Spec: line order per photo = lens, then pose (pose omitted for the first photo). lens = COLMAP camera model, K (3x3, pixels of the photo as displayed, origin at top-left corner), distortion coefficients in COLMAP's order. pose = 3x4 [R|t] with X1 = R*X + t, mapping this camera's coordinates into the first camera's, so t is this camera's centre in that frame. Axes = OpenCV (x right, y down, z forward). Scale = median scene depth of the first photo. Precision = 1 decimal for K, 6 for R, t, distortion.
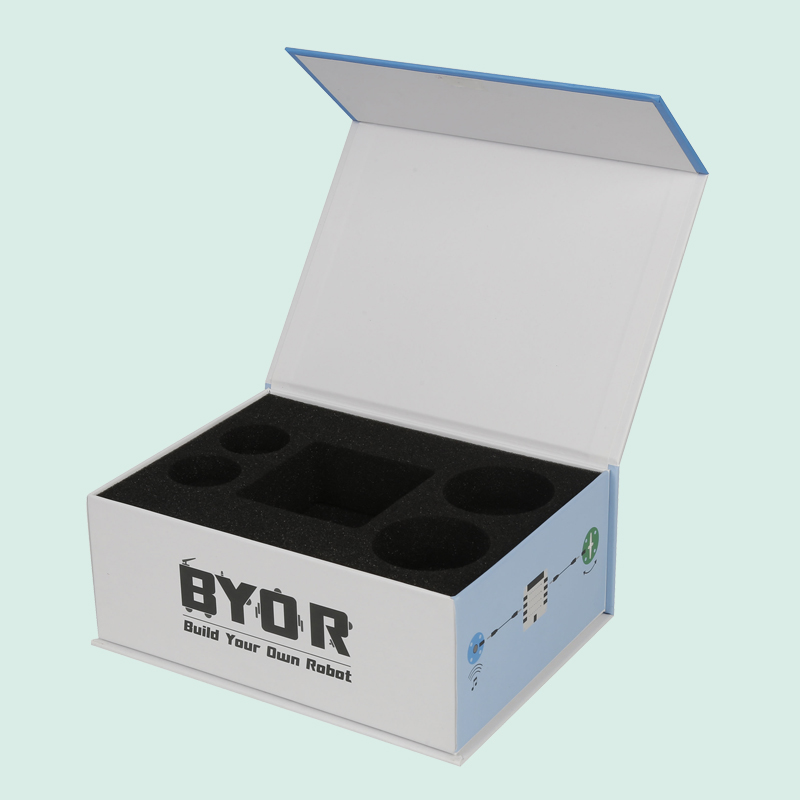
lens RADIAL K [[1894.9, 0, 400.6], [0, 1894.9, 401.4], [0, 0, 1]] dist [-0.235523, 0.000000]
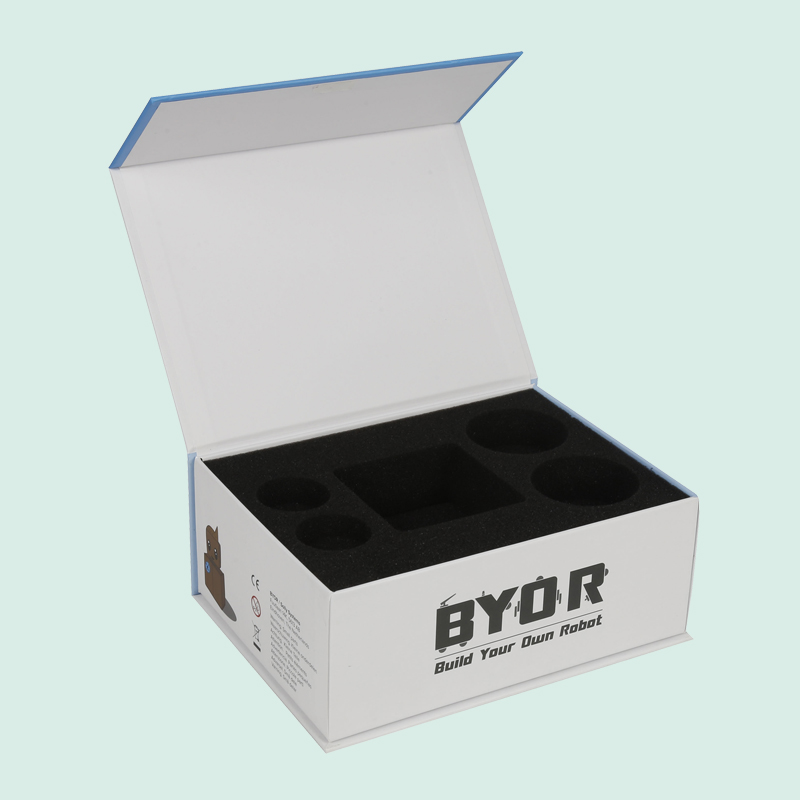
lens RADIAL K [[1894.9, 0, 400.3], [0, 1894.9, 398.8], [0, 0, 1]] dist [-0.235523, 0.000000]
pose [[0.490393, -0.345830, 0.799948, -0.888685], [0.316943, 0.925815, 0.205949, -0.227403], [-0.811826, 0.152542, 0.563621, 0.449590]]
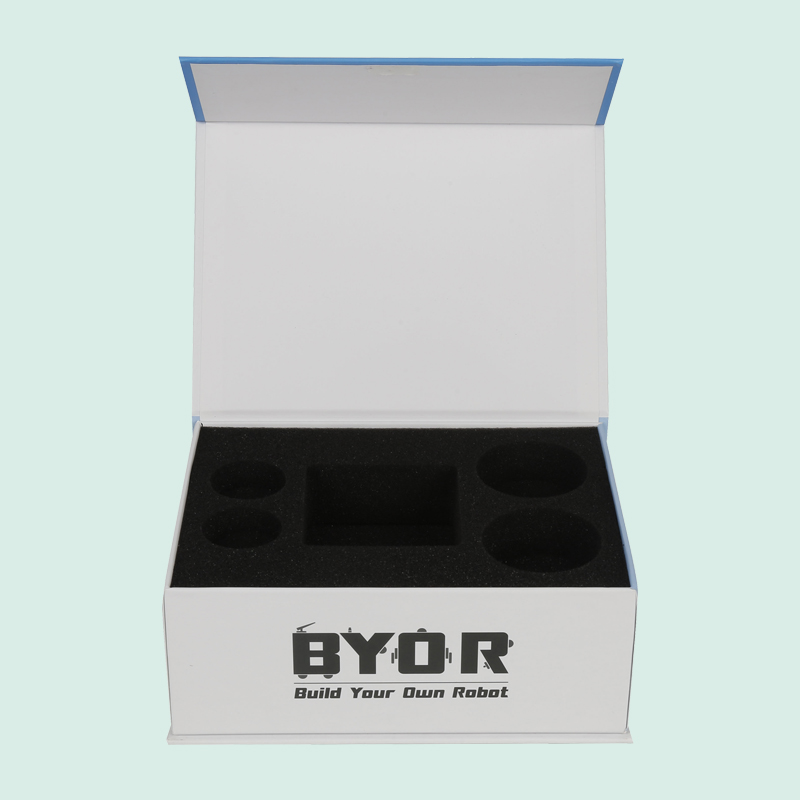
lens RADIAL K [[1802.1, 0, 397.3], [0, 1802.1, 400.4], [0, 0, 1]] dist [-0.269689, 0.000000]
pose [[0.849592, -0.232404, 0.473478, -0.471483], [0.193200, 0.972424, 0.130637, -0.132589], [-0.490782, -0.019512, 0.871064, 0.210106]]
